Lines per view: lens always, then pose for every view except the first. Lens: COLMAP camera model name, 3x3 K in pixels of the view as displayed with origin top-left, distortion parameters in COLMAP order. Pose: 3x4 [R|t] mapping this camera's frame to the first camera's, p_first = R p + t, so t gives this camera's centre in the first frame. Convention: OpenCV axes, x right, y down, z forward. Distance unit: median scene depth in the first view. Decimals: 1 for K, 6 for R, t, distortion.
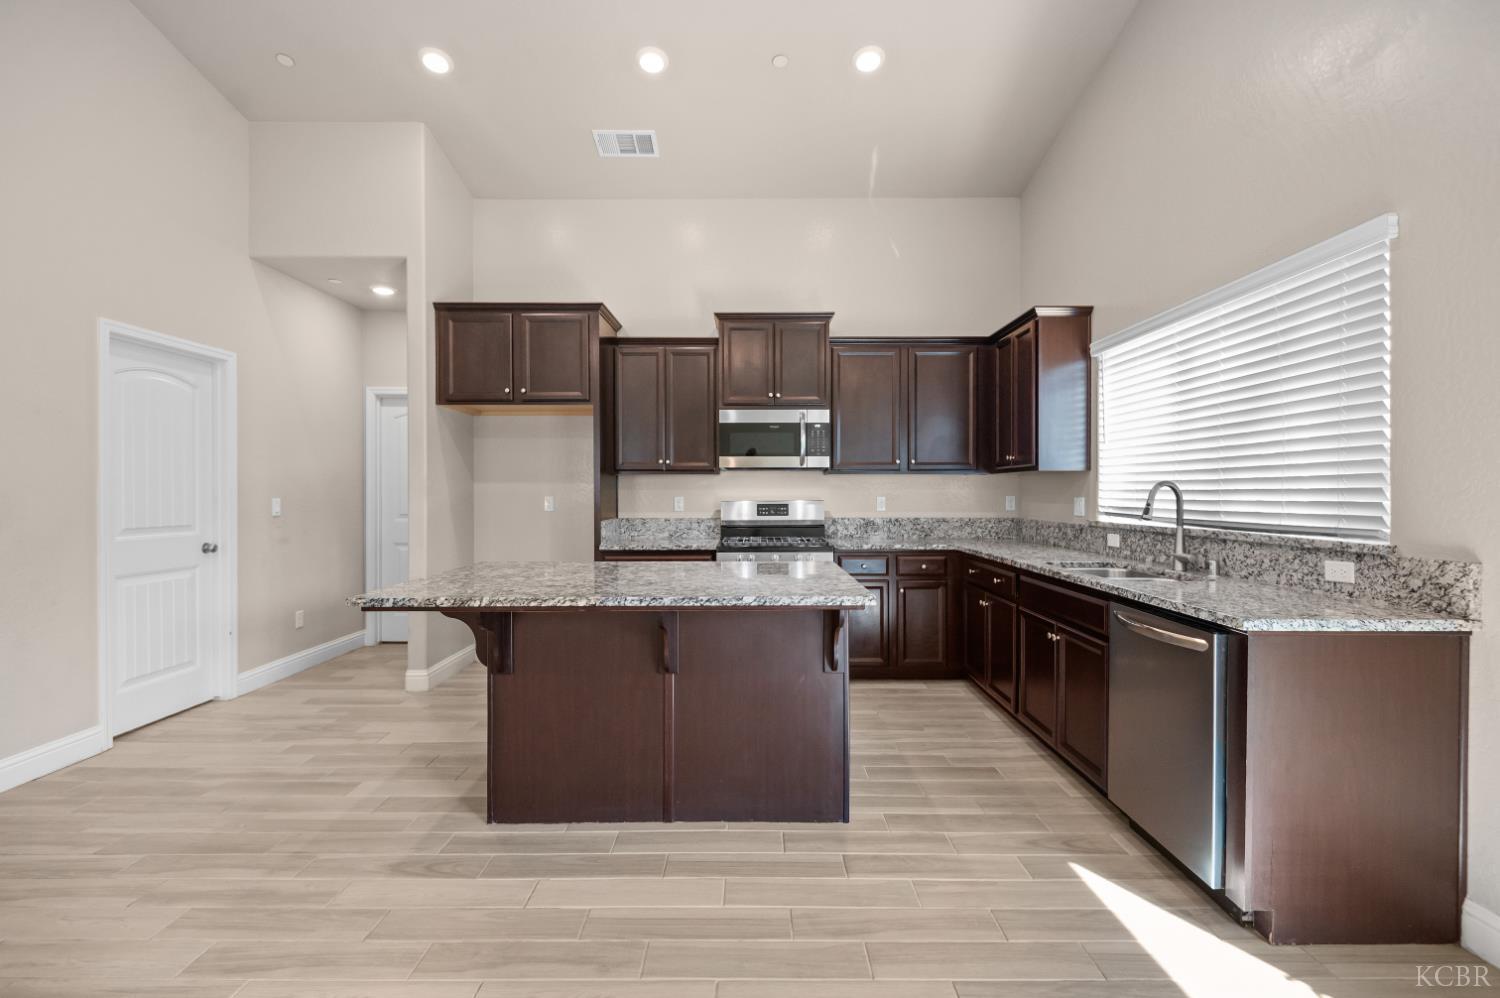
lens RADIAL K [[687.5, 0, 748.8], [0, 687.5, 499.9], [0, 0, 1]] dist [0.004875, -0.006229]
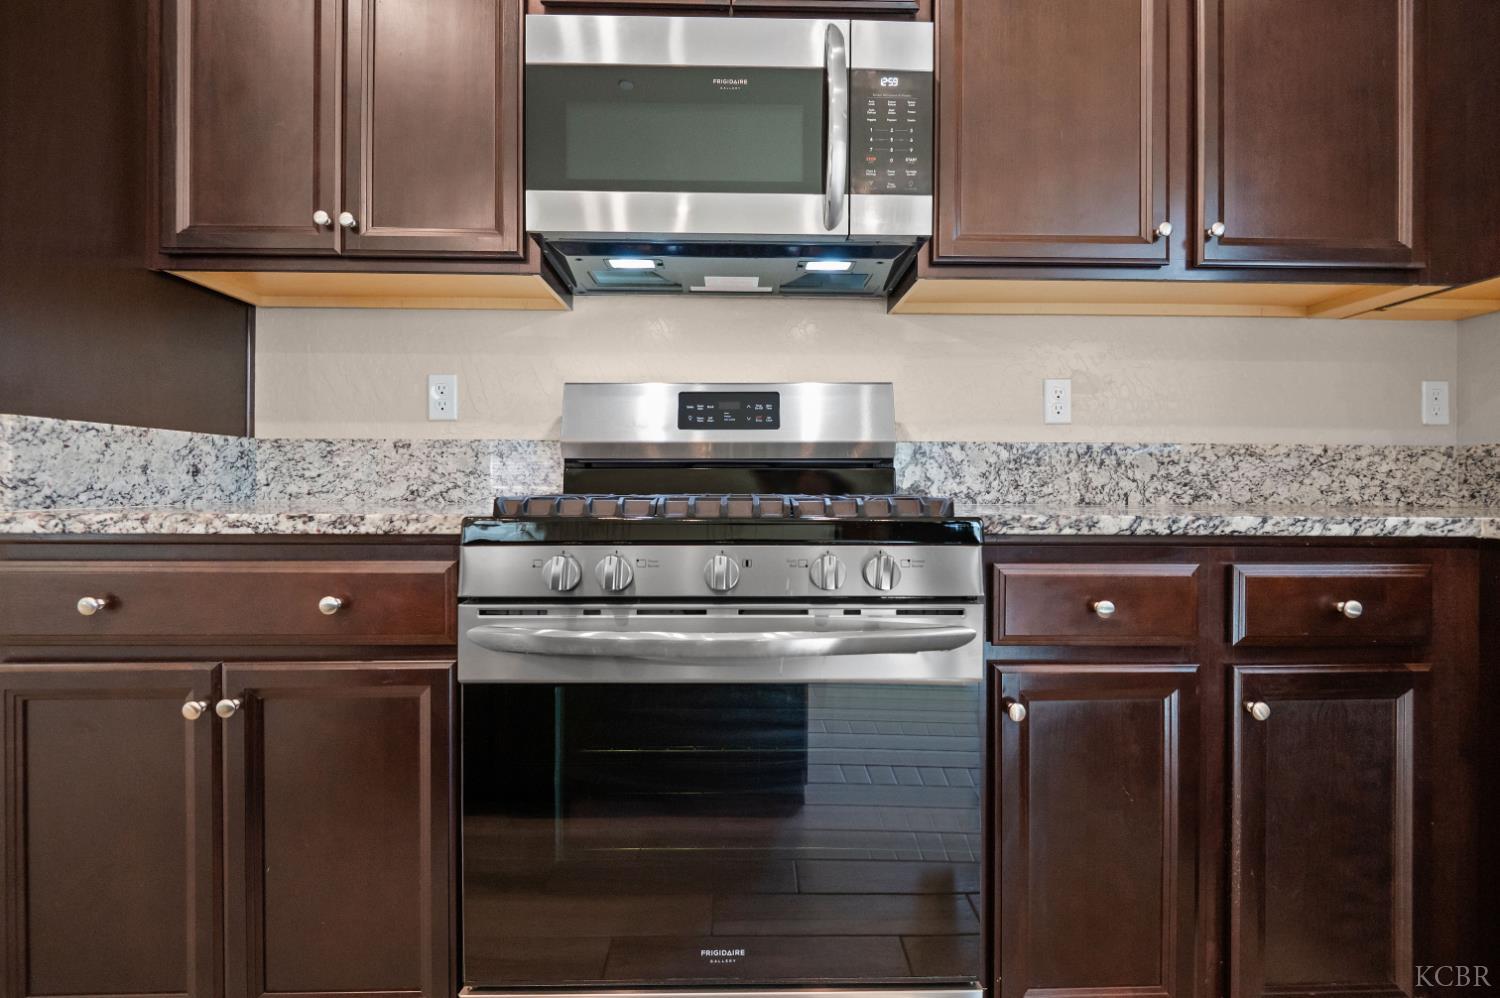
lens RADIAL K [[687.5, 0, 741.6], [0, 687.5, 488.2], [0, 0, 1]] dist [0.004875, -0.006229]
pose [[0.999907, 0.003801, 0.013078, 0.040823], [-0.003684, 0.999953, -0.008968, 0.059681], [-0.013112, 0.008919, 0.999874, 0.779985]]
